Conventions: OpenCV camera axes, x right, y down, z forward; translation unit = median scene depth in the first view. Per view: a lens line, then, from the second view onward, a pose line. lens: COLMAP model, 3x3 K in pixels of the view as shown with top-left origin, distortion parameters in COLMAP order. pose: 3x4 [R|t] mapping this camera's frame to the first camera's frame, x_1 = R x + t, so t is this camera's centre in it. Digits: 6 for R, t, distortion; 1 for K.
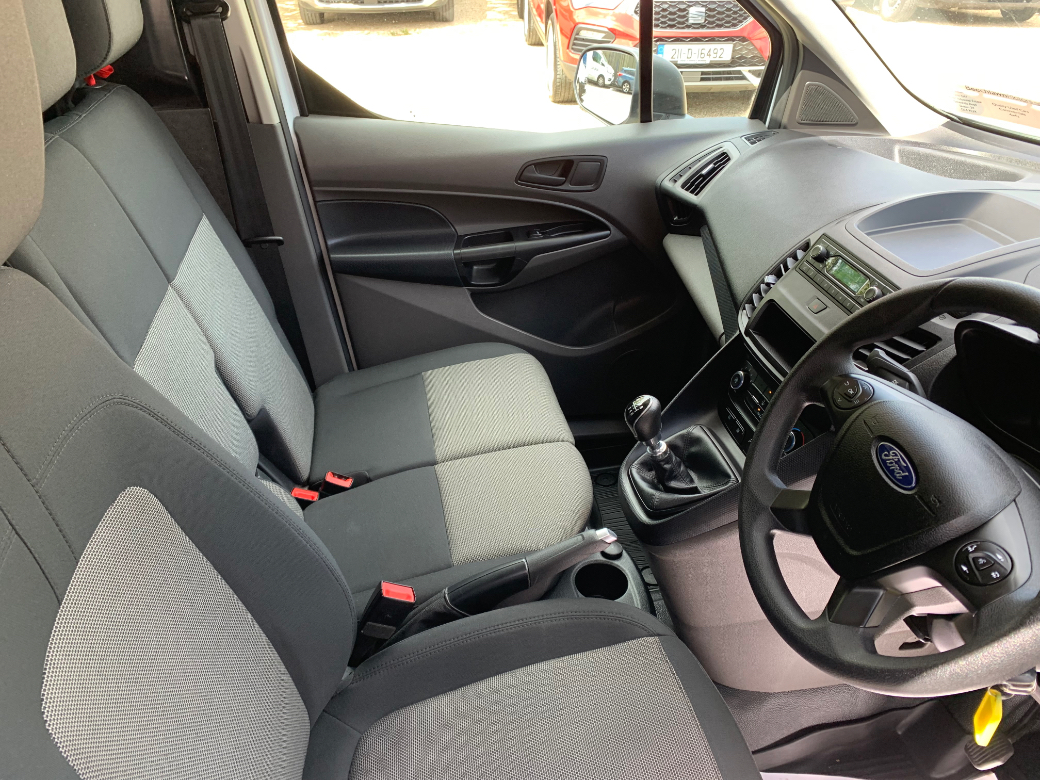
lens RADIAL K [[796.8, 0, 520.0], [0, 796.8, 390.0], [0, 0, 1]] dist [0.078153, -0.165849]
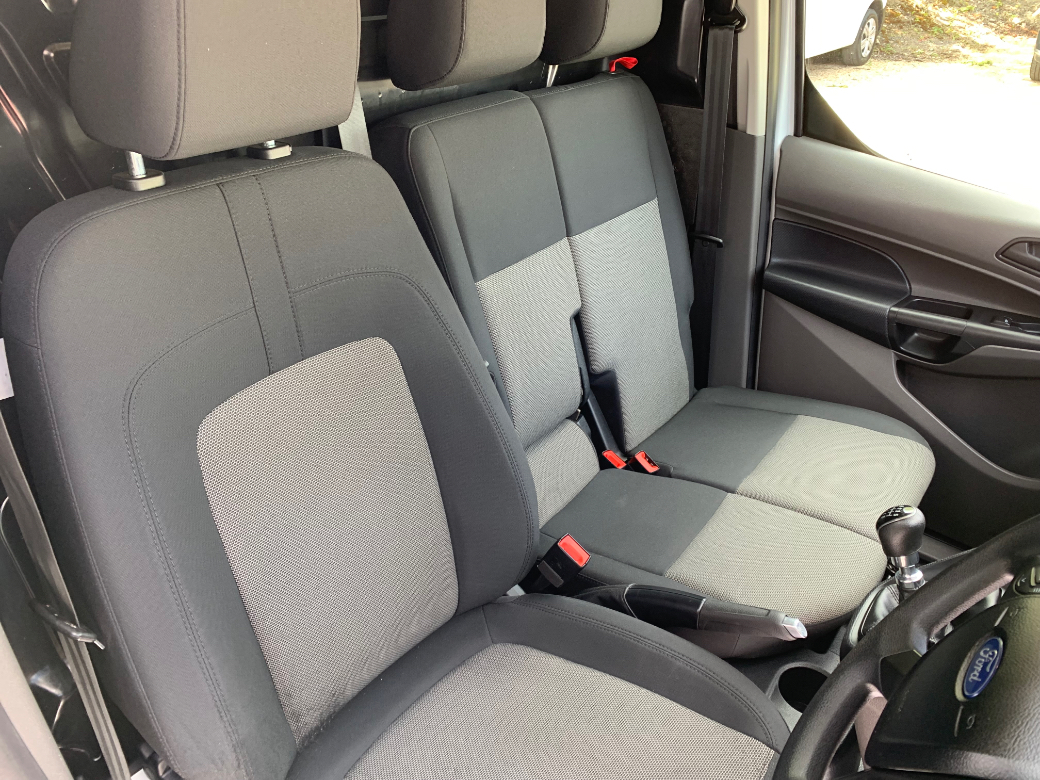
lens RADIAL K [[796.8, 0, 520.0], [0, 796.8, 390.0], [0, 0, 1]] dist [0.078153, -0.165849]
pose [[0.664571, 0.379053, -0.643944, 0.273888], [-0.406273, 0.906568, 0.114358, -0.024115], [0.627127, 0.185618, 0.756477, 0.072059]]
